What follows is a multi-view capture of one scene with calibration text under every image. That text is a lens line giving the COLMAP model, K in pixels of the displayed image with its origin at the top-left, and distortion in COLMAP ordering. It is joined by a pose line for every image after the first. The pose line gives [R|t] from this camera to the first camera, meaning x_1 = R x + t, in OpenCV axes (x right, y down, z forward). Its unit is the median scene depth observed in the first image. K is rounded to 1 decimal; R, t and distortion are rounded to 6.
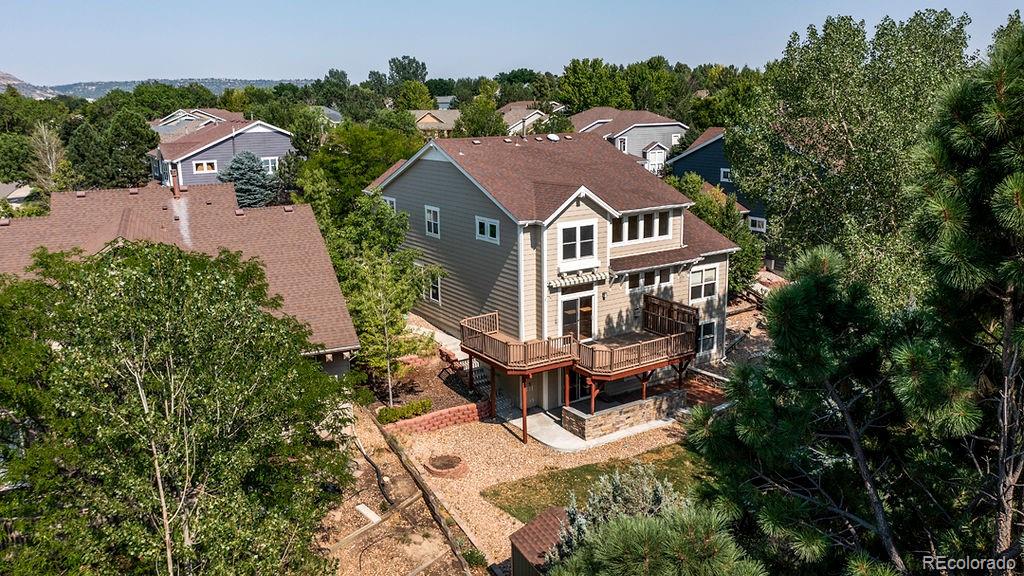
lens RADIAL K [[820.9, 0, 510.1], [0, 820.9, 283.5], [0, 0, 1]] dist [-0.002026, 0.004677]
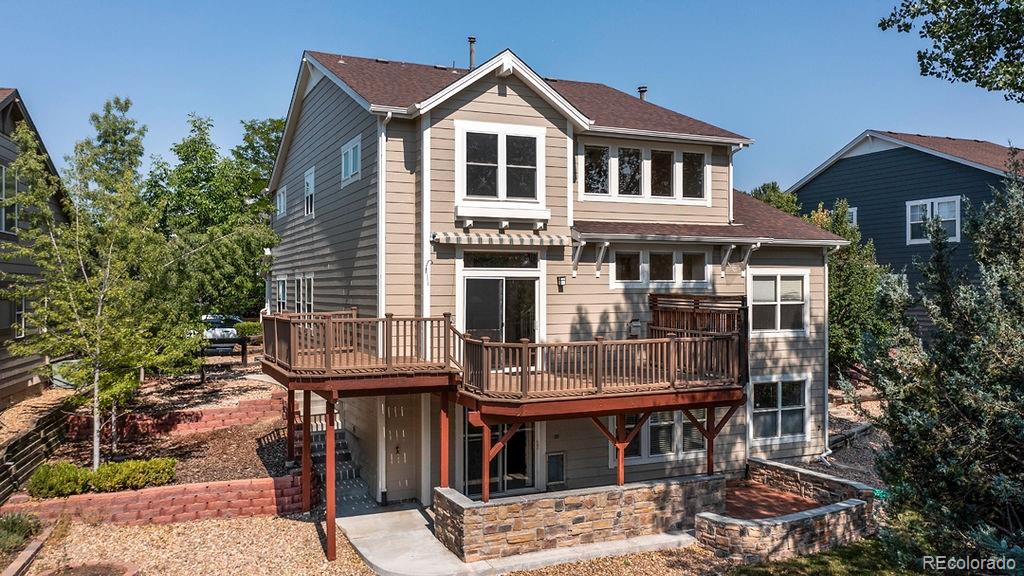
lens RADIAL K [[841.5, 0, 493.9], [0, 841.5, 290.3], [0, 0, 1]] dist [0.007200, 0.003578]
pose [[0.986788, 0.016323, -0.161191, 0.160575], [-0.049125, 0.978220, -0.201673, 0.128692], [0.154388, 0.206927, 0.966098, 0.500230]]
